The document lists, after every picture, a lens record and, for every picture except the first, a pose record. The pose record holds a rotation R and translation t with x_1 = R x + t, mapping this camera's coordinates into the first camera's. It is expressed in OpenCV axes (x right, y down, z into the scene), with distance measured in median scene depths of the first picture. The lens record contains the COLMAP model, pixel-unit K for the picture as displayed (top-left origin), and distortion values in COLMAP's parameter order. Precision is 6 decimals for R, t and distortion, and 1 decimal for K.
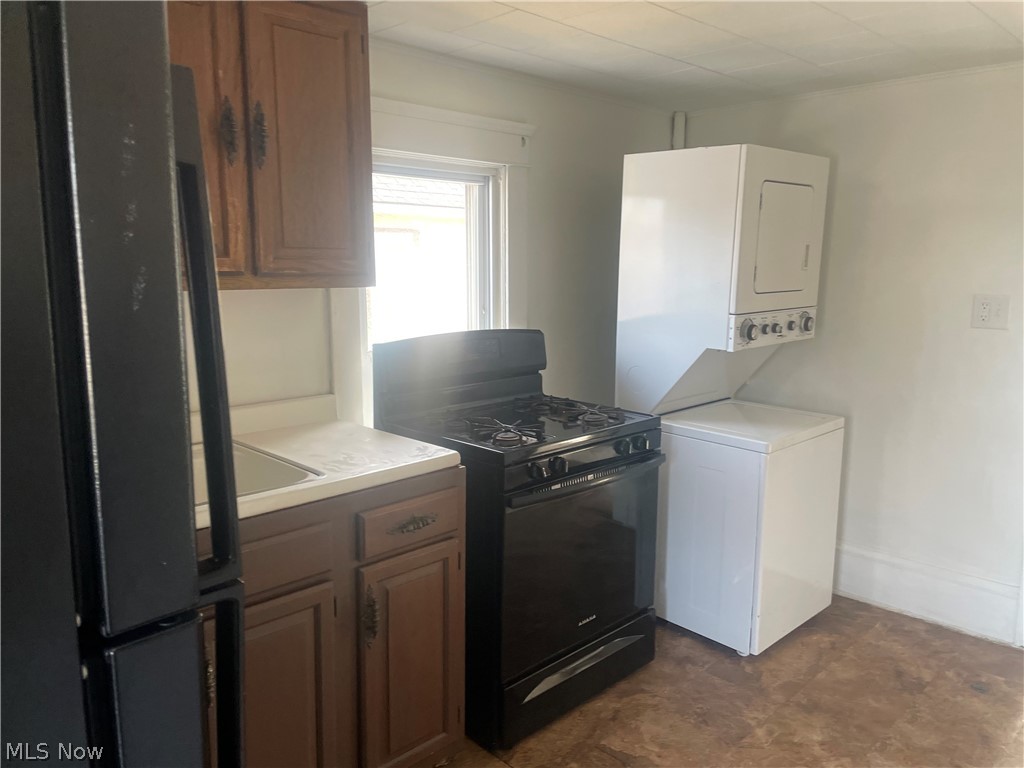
lens RADIAL K [[771.2, 0, 512.5], [0, 771.2, 380.5], [0, 0, 1]] dist [0.010824, -0.004558]
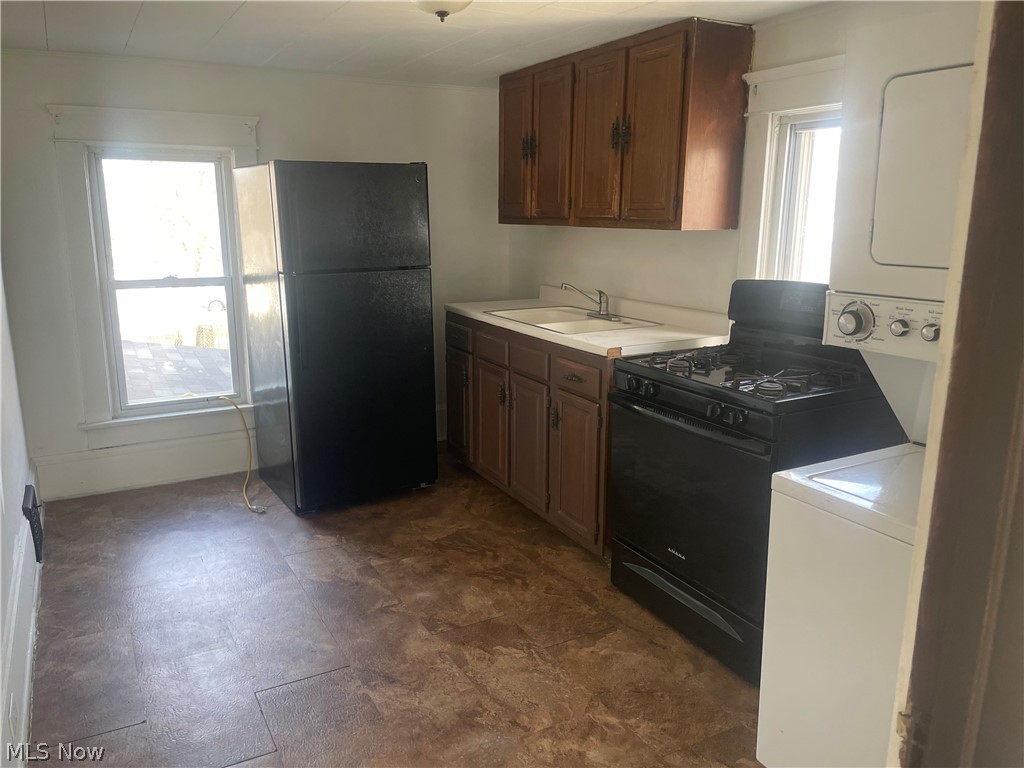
lens RADIAL K [[771.2, 0, 512.5], [0, 771.2, 386.3], [0, 0, 1]] dist [0.010824, -0.004558]
pose [[-0.276677, 0.213286, -0.936995, 1.168900], [-0.145409, 0.954539, 0.260216, -0.161359], [0.949898, 0.208243, -0.233085, 1.039699]]
